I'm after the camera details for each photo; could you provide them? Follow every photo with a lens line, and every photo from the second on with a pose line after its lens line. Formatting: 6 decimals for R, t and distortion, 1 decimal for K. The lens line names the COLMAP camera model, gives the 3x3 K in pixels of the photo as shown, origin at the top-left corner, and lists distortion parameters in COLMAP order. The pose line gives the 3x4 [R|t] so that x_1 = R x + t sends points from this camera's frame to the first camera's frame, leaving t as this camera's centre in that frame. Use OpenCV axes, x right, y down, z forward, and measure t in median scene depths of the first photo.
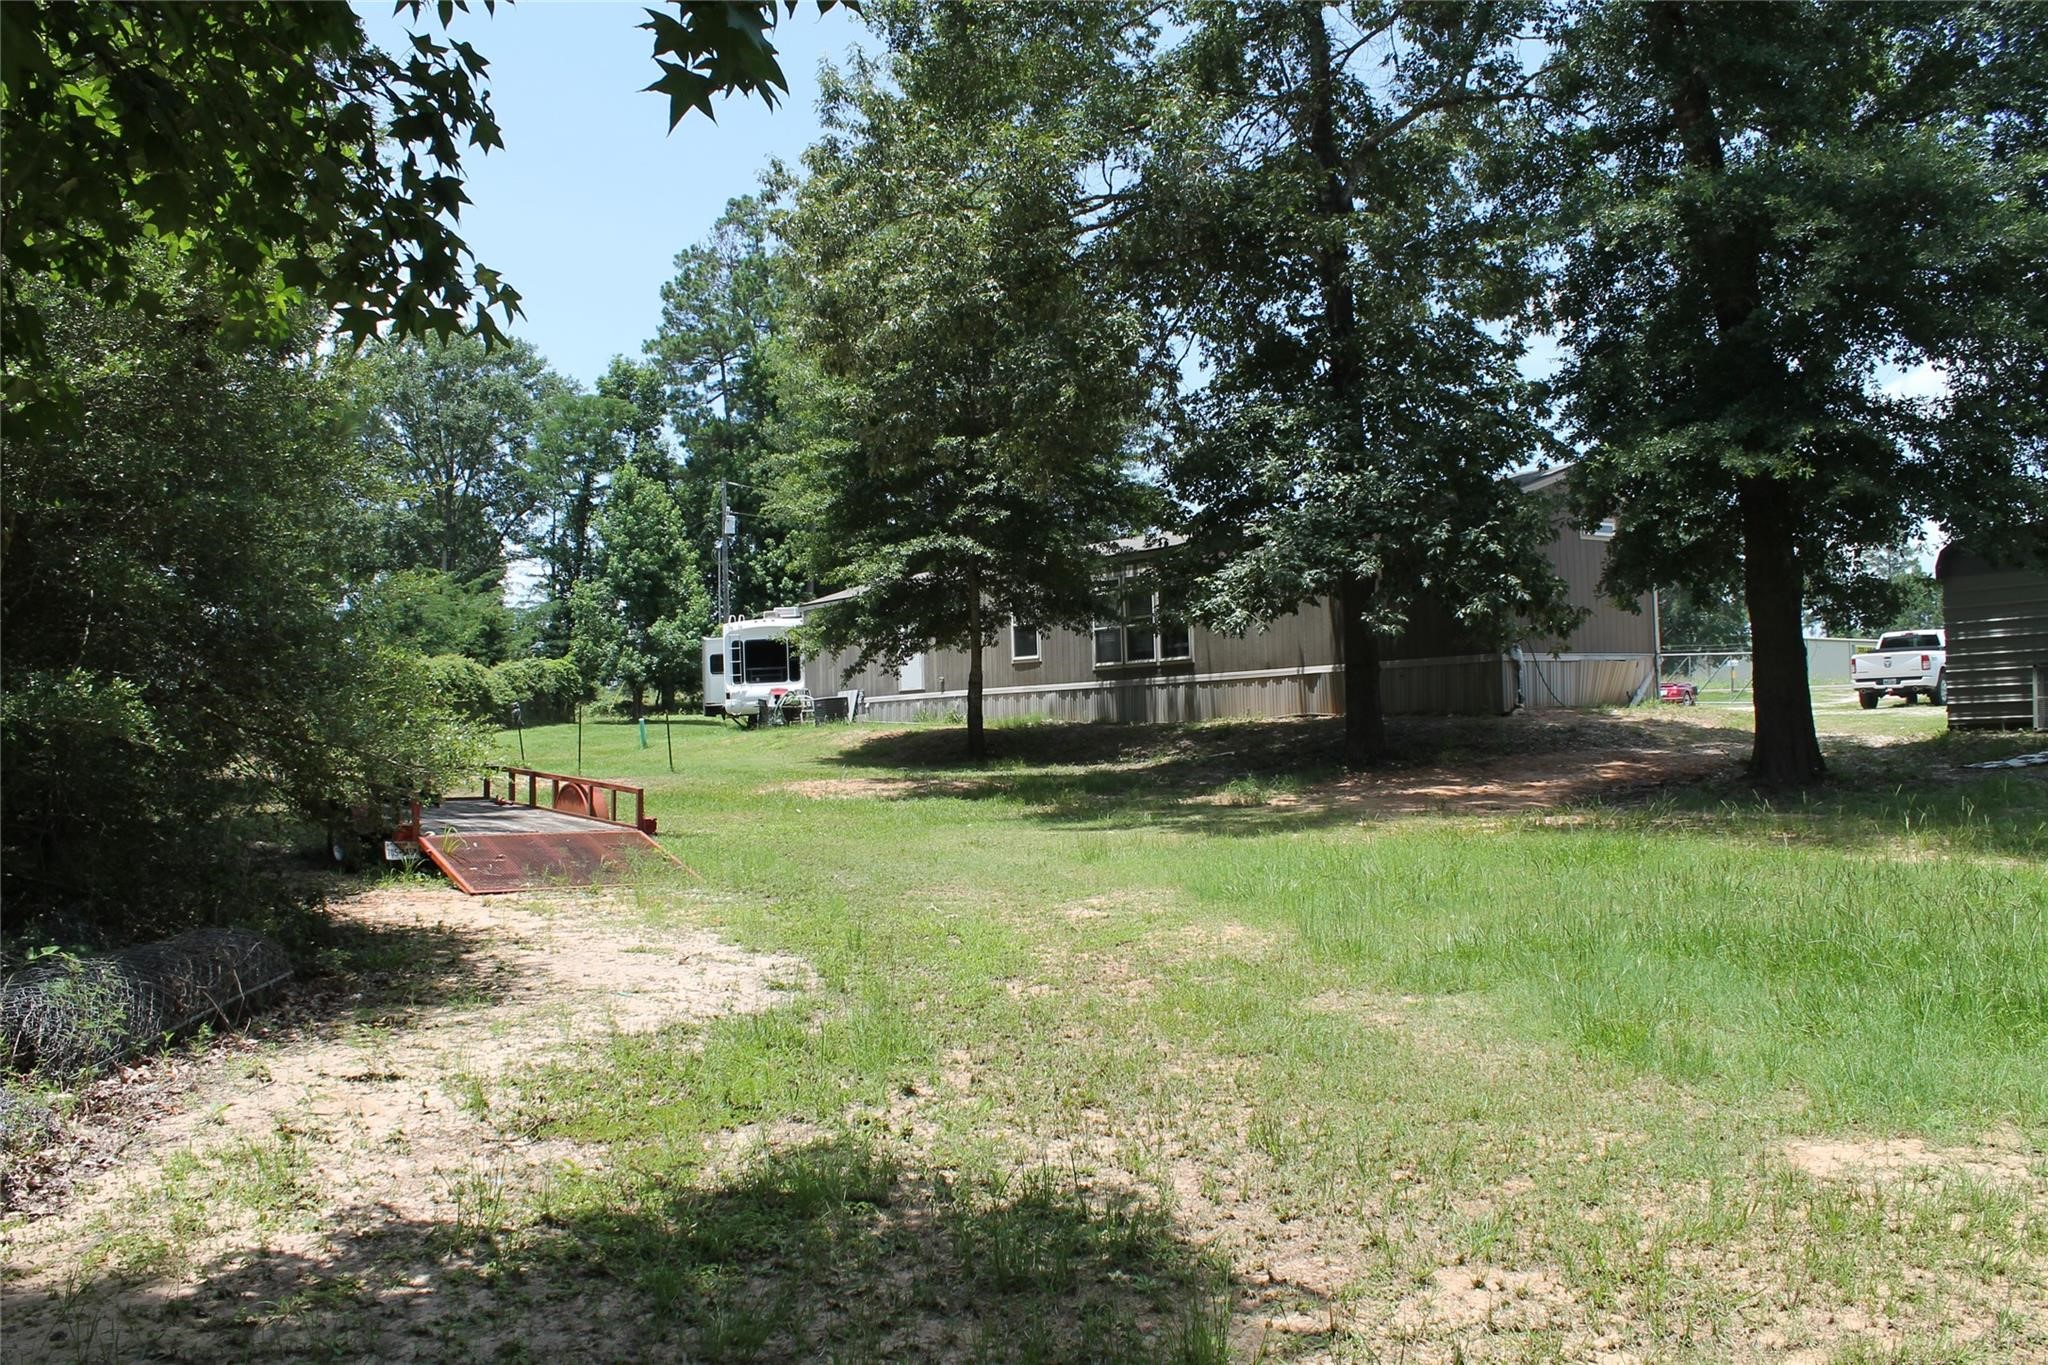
lens RADIAL K [[1762.3, 0, 1024.0], [0, 1762.3, 682.5], [0, 0, 1]] dist [-0.181942, 0.194486]
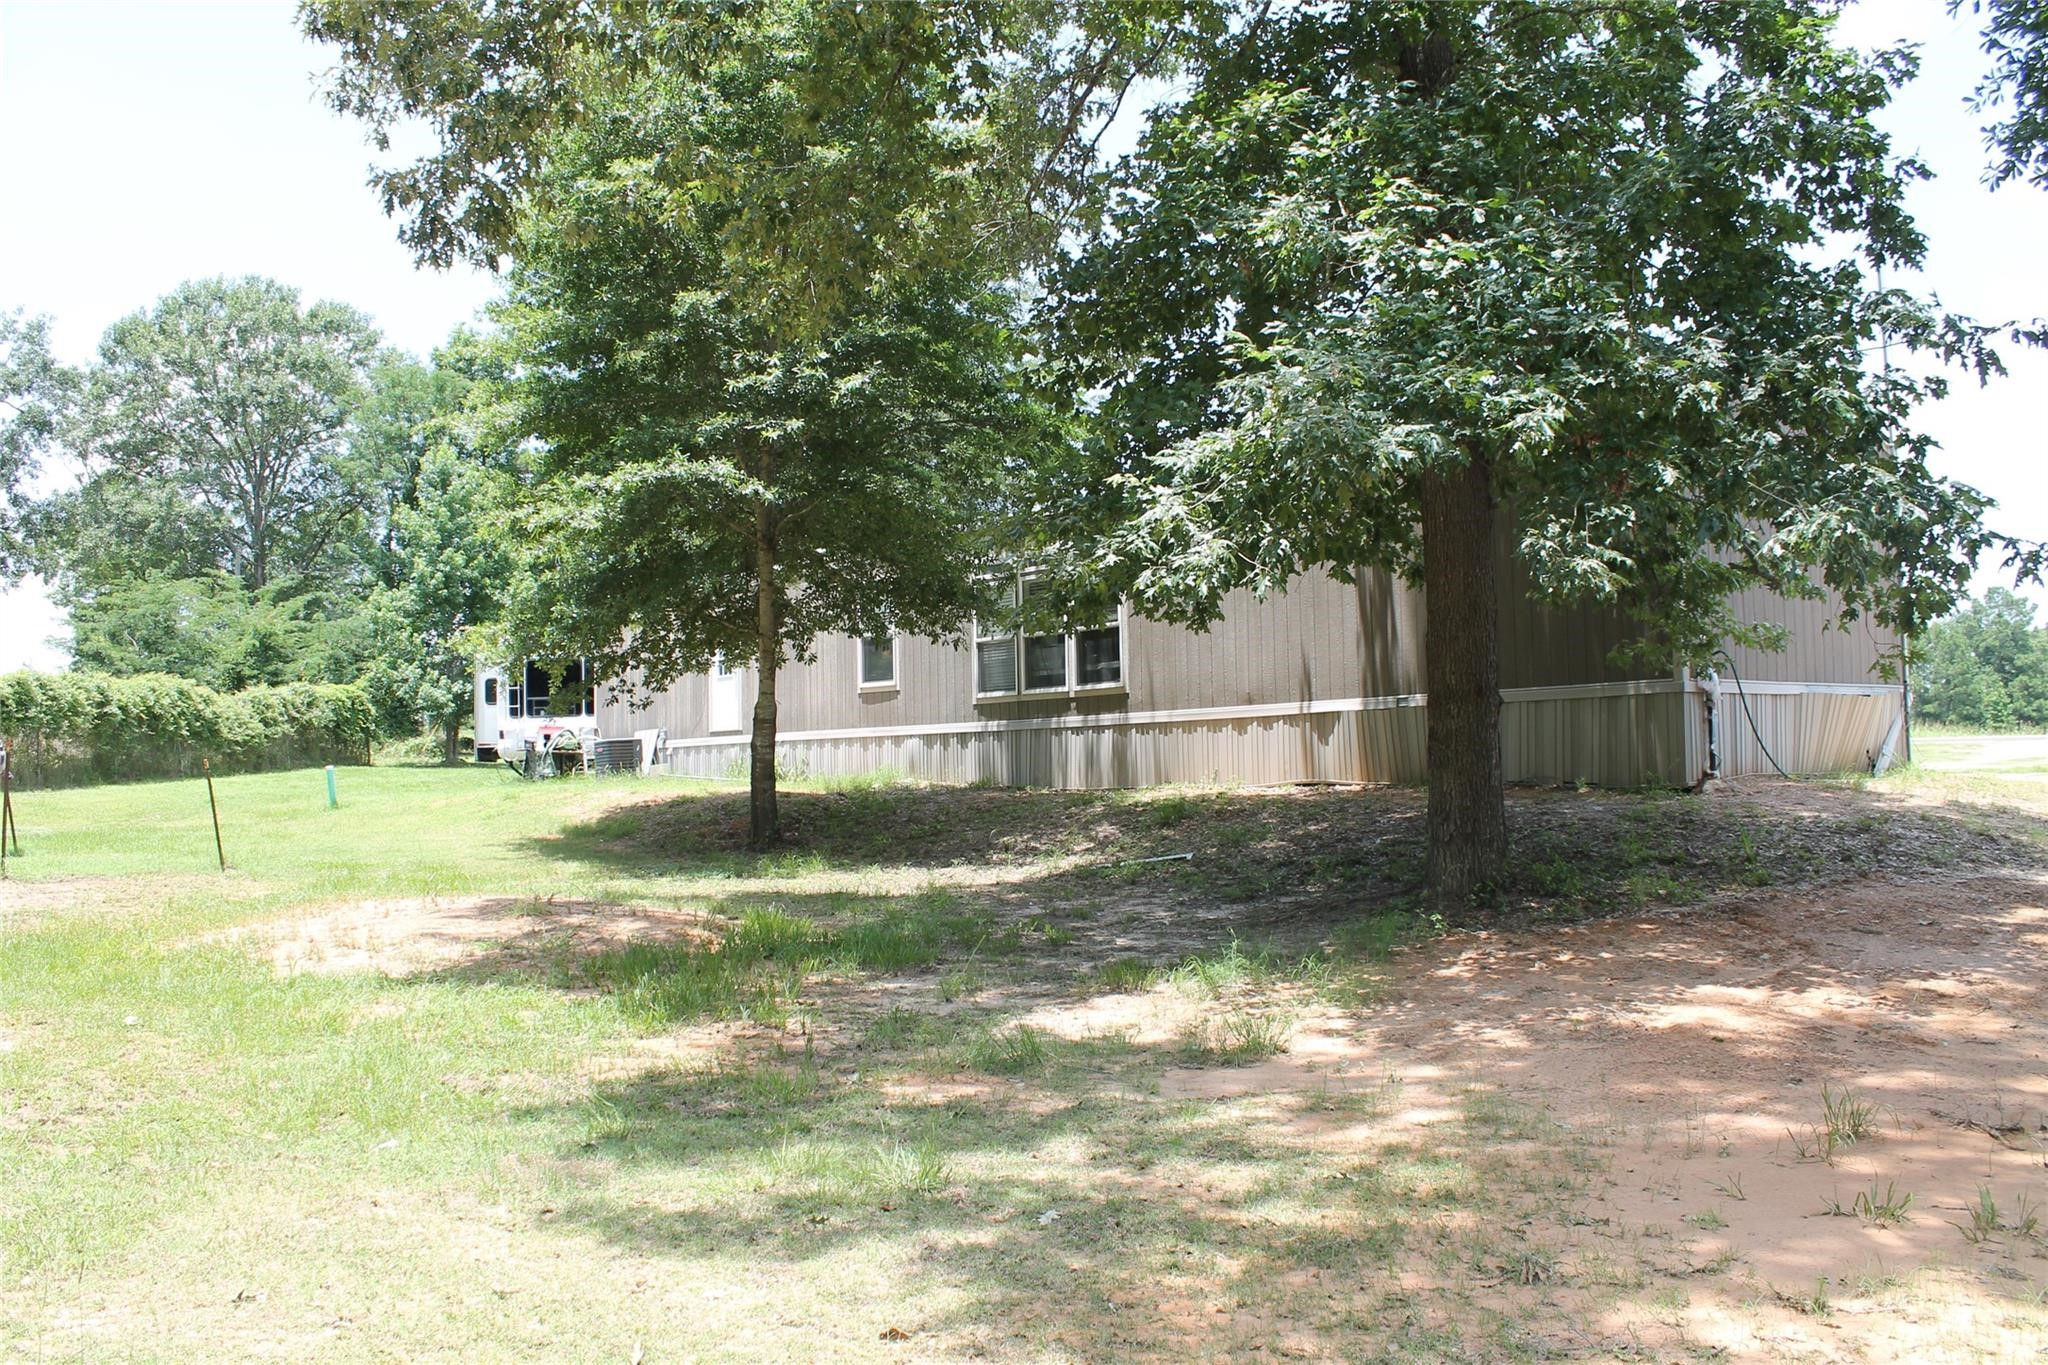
lens RADIAL K [[1762.3, 0, 1024.0], [0, 1762.3, 682.5], [0, 0, 1]] dist [-0.181942, 0.194486]
pose [[0.999615, 0.014676, 0.023566, 0.045029], [-0.014107, 0.999608, -0.024166, 0.000497], [-0.023912, 0.023824, 0.999430, 0.378931]]
